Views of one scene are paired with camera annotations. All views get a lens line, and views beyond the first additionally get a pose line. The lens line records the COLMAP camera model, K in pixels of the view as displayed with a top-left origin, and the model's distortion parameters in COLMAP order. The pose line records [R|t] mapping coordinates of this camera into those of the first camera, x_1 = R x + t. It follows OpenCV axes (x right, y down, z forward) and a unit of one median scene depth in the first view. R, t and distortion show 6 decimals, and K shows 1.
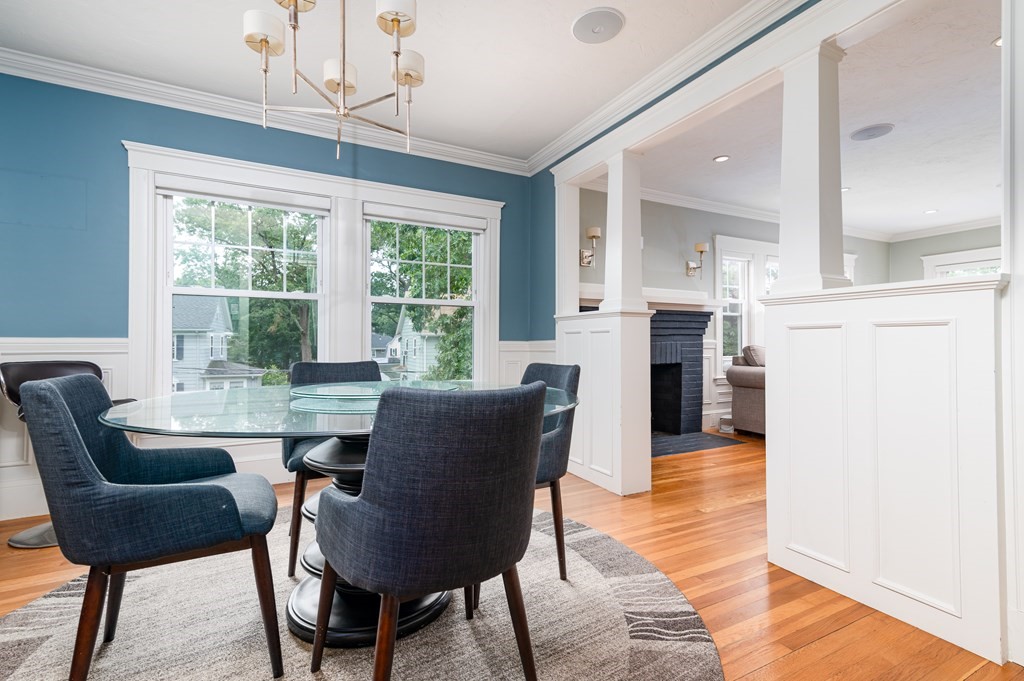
lens RADIAL K [[464.9, 0, 509.3], [0, 464.9, 343.6], [0, 0, 1]] dist [0.019717, -0.001941]
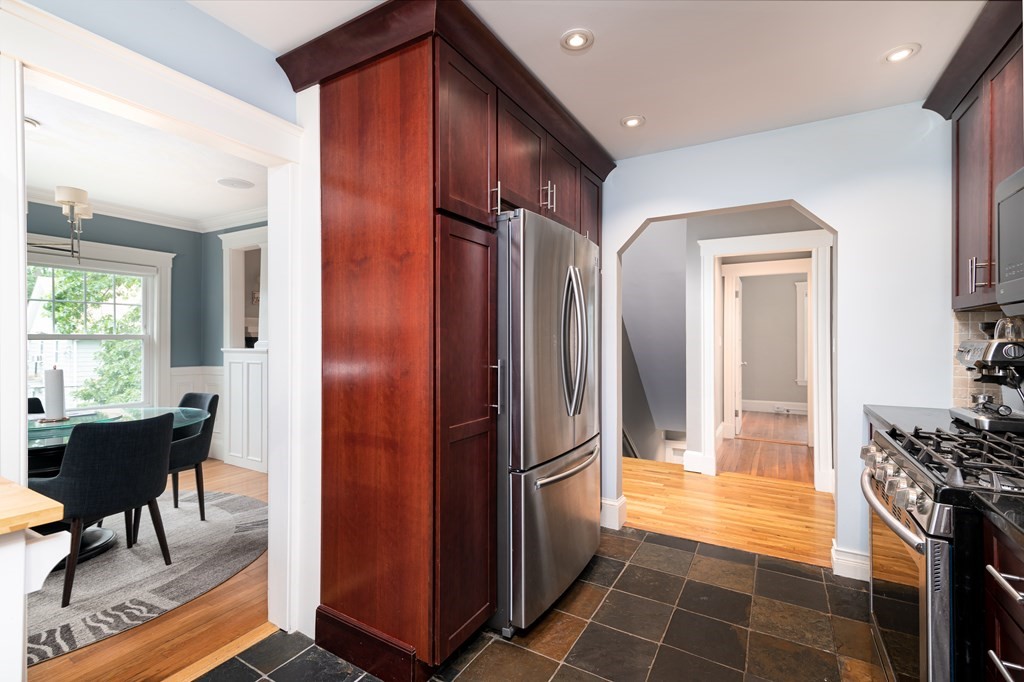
lens RADIAL K [[464.9, 0, 515.4], [0, 464.9, 338.2], [0, 0, 1]] dist [0.019717, -0.001941]
pose [[0.839465, -0.000654, 0.543413, 0.142415], [0.002320, 0.999994, -0.002381, -0.161010], [-0.543409, 0.003259, 0.839462, -1.084731]]
